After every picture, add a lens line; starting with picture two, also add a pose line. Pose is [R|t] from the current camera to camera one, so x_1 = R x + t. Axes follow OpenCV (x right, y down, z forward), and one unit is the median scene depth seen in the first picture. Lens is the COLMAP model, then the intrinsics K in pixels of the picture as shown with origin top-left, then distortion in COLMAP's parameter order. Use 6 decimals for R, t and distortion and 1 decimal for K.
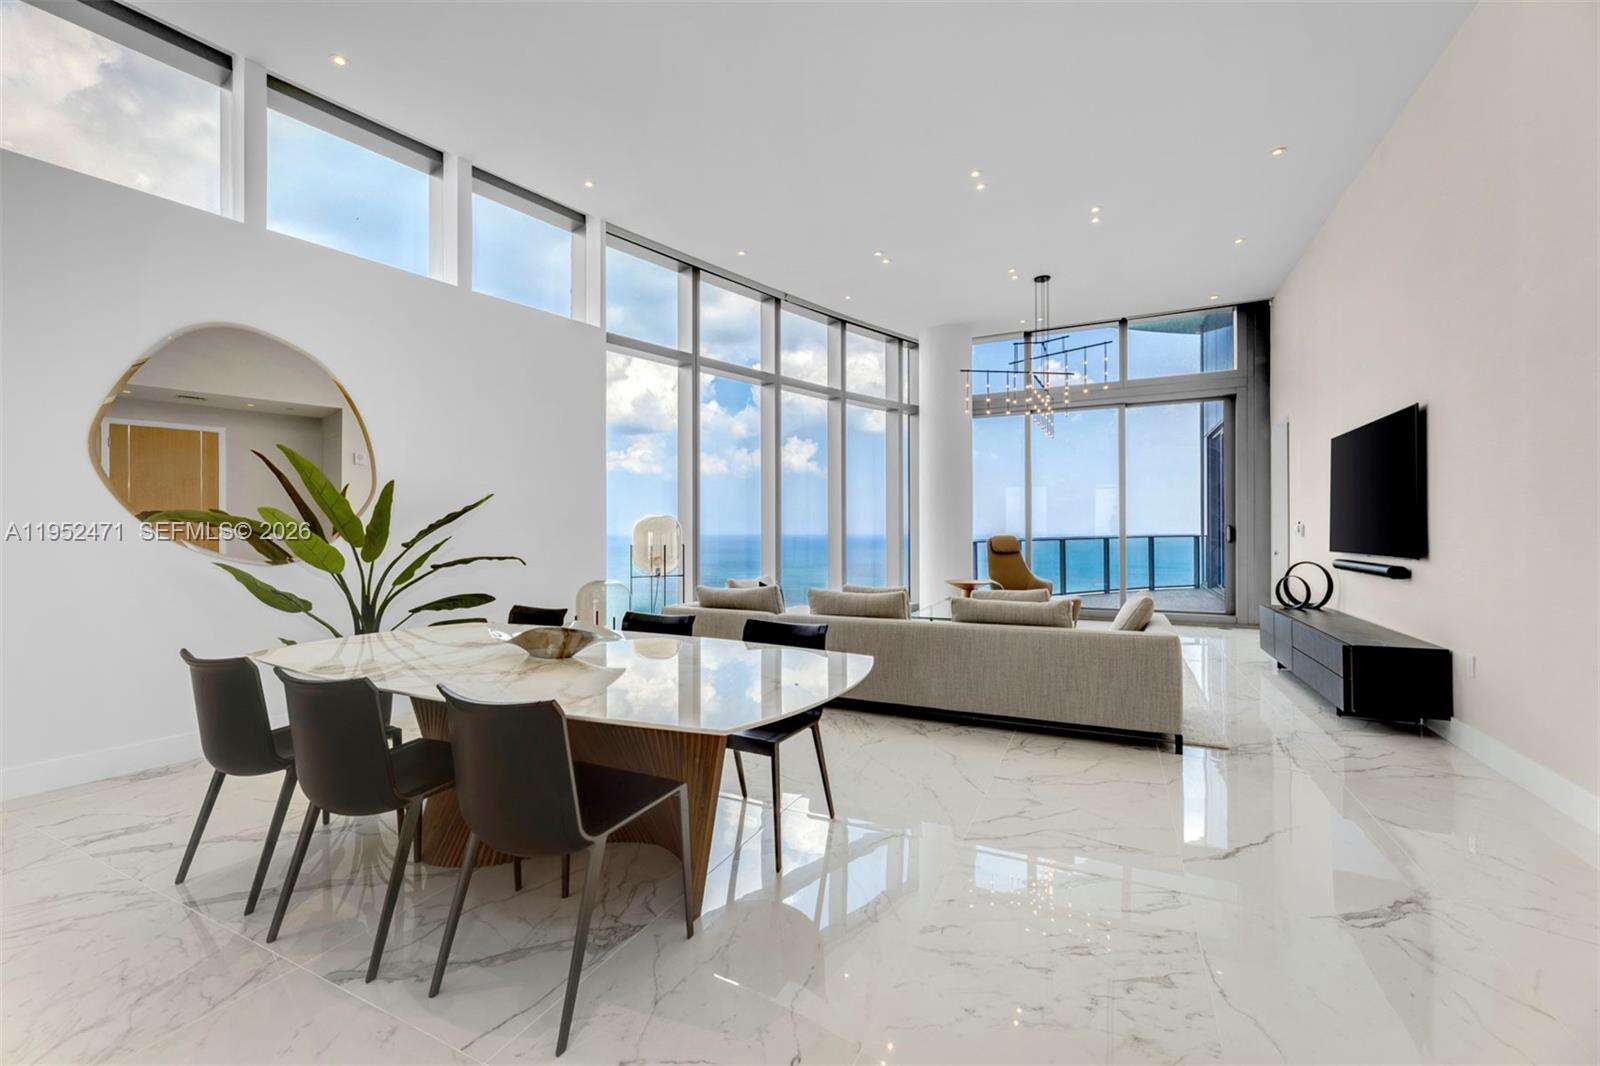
lens RADIAL K [[652.2, 0, 791.6], [0, 652.2, 527.6], [0, 0, 1]] dist [-0.000760, -0.000041]
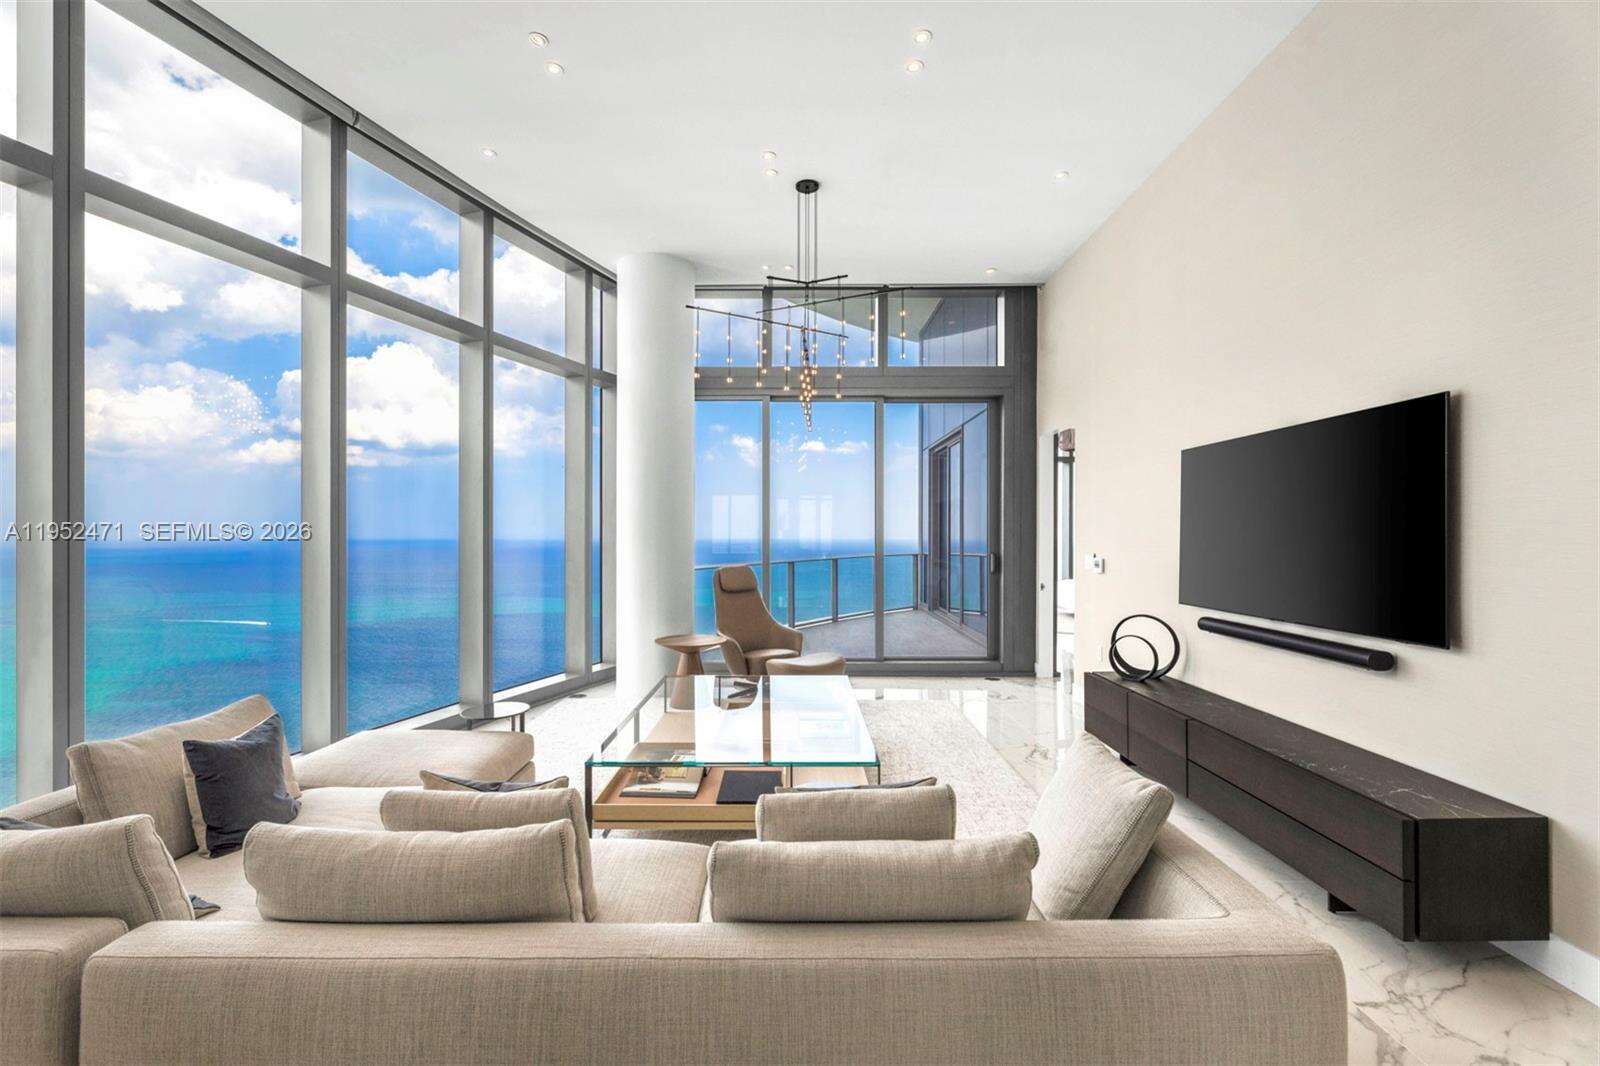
lens RADIAL K [[656.0, 0, 791.5], [0, 656.0, 533.3], [0, 0, 1]] dist [0.001036, -0.000035]
pose [[0.900402, 0.005999, 0.435017, 0.078602], [-0.007355, 0.999972, 0.001433, -0.029858], [-0.434996, -0.004490, 0.900421, 0.383077]]
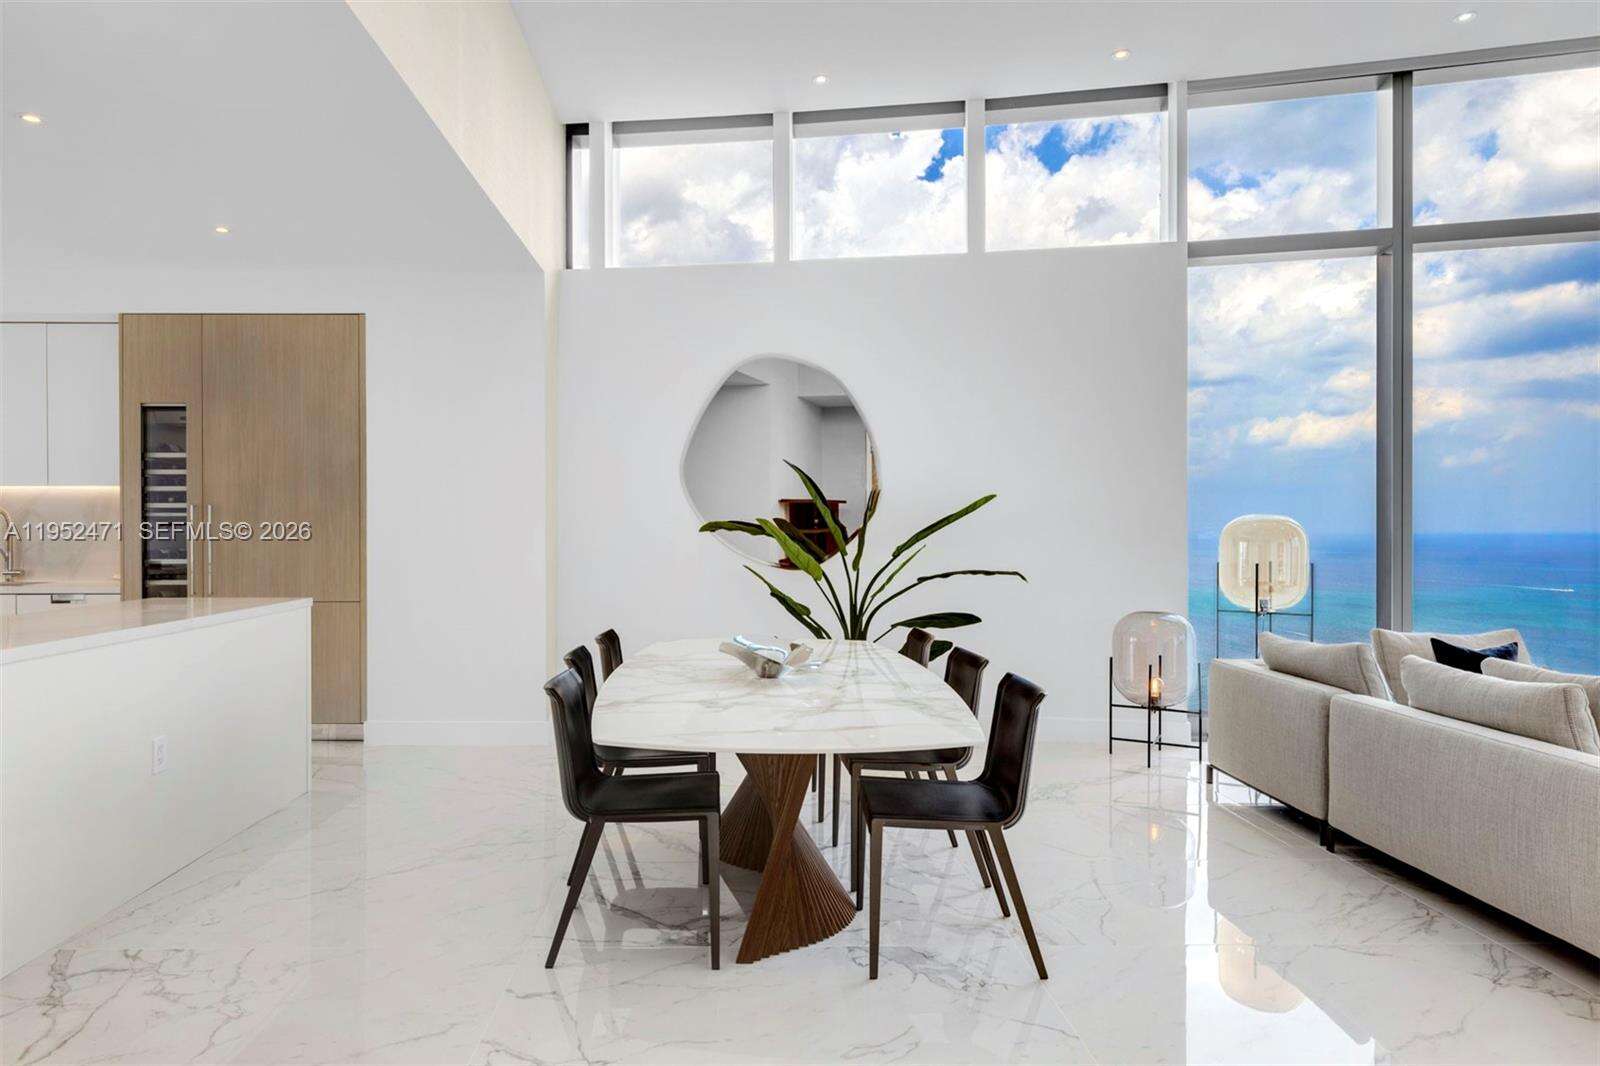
lens RADIAL K [[962.6, 0, 736.7], [0, 962.6, 529.4], [0, 0, 1]] dist [-0.001940, -0.001258]
pose [[0.449937, 0.003586, -0.893053, 0.302985], [0.003211, 0.999979, 0.005633, -0.009884], [0.893055, -0.005402, 0.449916, 0.101886]]
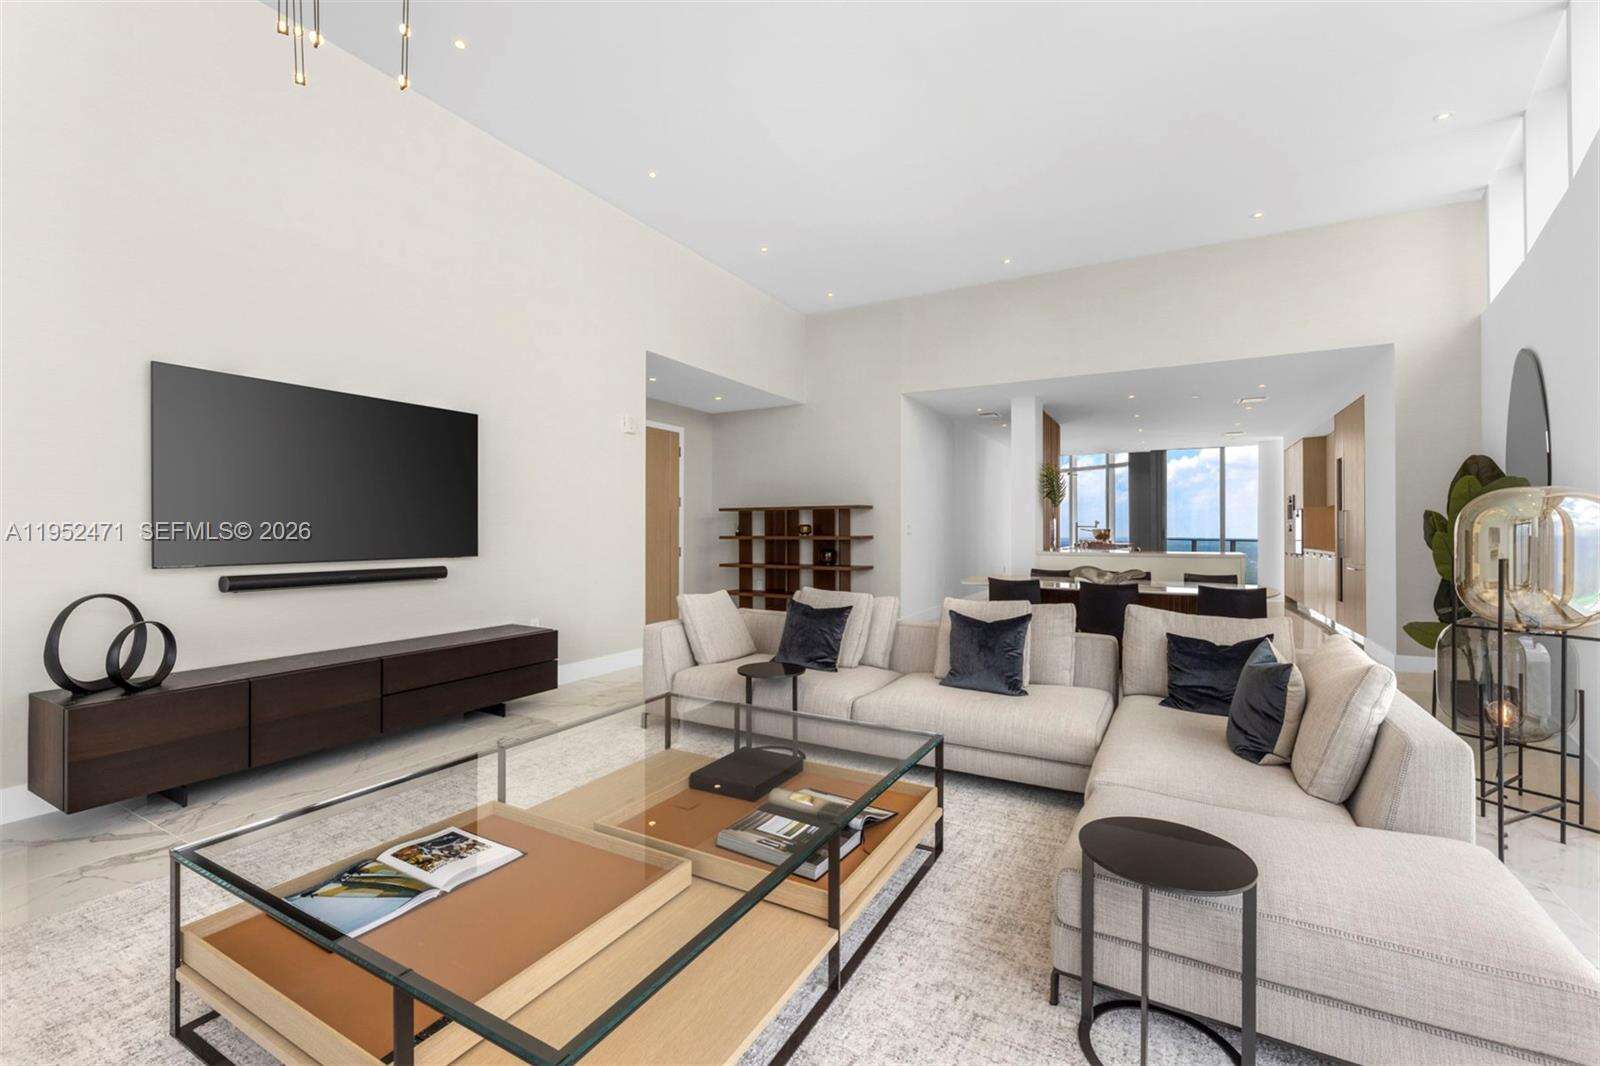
lens RADIAL K [[656.0, 0, 791.5], [0, 656.0, 533.3], [0, 0, 1]] dist [0.001036, -0.000035]
pose [[-0.995943, 0.006361, 0.089759, 0.180863], [0.005984, 0.999972, -0.004468, 0.009446], [-0.089785, -0.003912, -0.995954, 1.095758]]
